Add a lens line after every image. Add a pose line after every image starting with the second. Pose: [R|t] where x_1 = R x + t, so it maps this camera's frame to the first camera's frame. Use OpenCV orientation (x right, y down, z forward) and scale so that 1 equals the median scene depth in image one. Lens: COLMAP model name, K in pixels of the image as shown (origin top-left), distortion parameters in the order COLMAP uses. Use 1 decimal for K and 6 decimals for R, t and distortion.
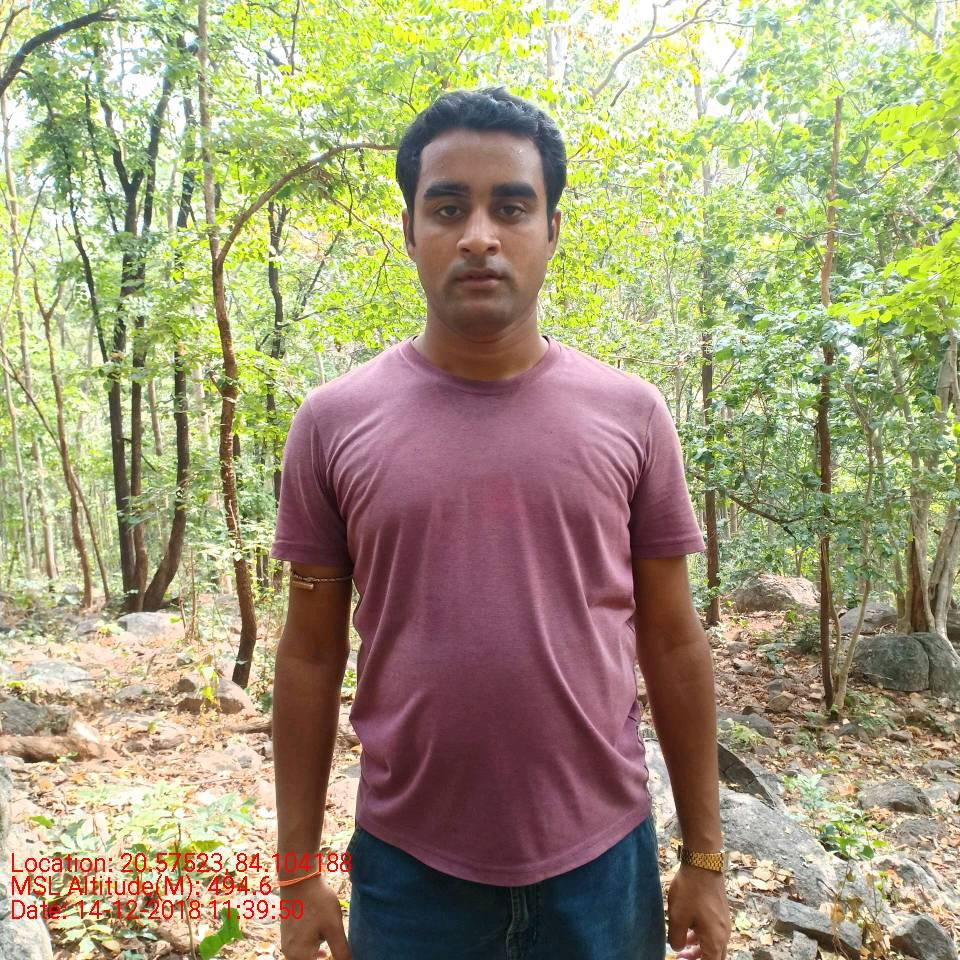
lens RADIAL K [[1003.1, 0, 484.7], [0, 1003.1, 479.3], [0, 0, 1]] dist [0.142086, -0.252783]
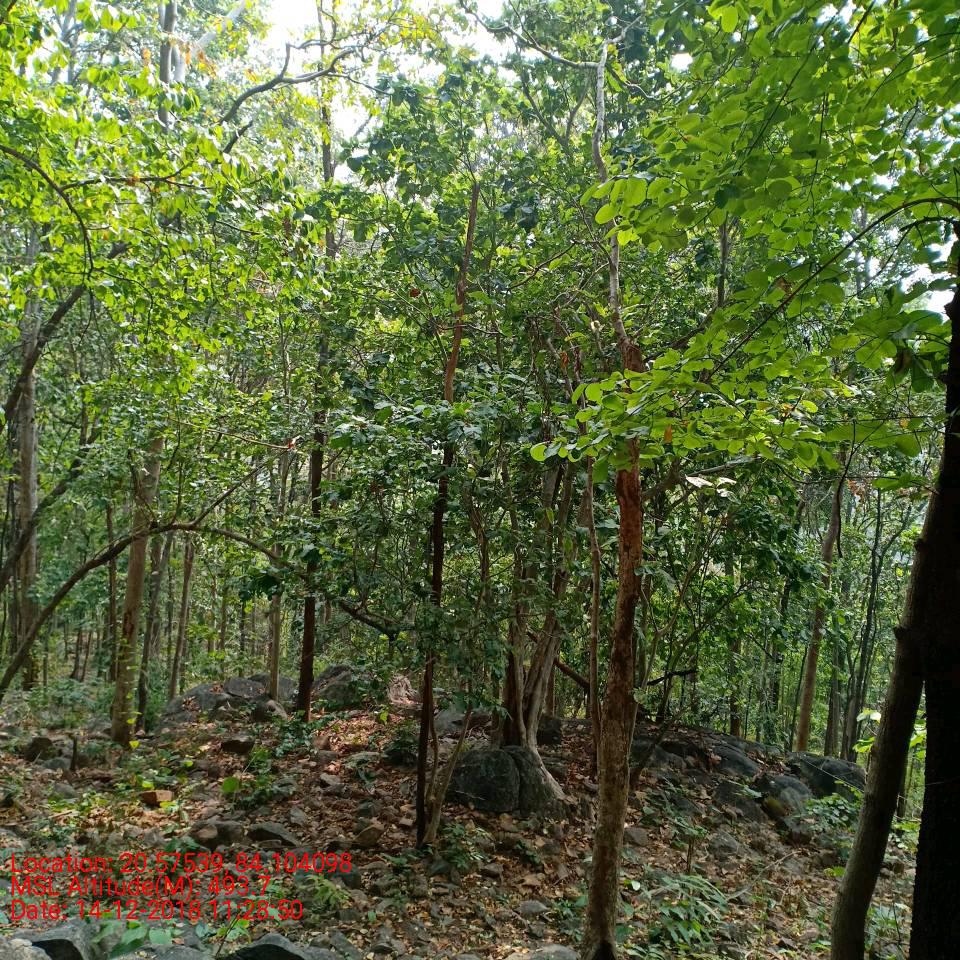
lens RADIAL K [[1003.1, 0, 484.7], [0, 1003.1, 479.3], [0, 0, 1]] dist [0.142086, -0.252783]
pose [[0.921310, 0.086624, 0.379057, 0.018493], [-0.062717, 0.995210, -0.074996, -0.028070], [-0.383737, 0.045322, 0.922330, 0.120984]]
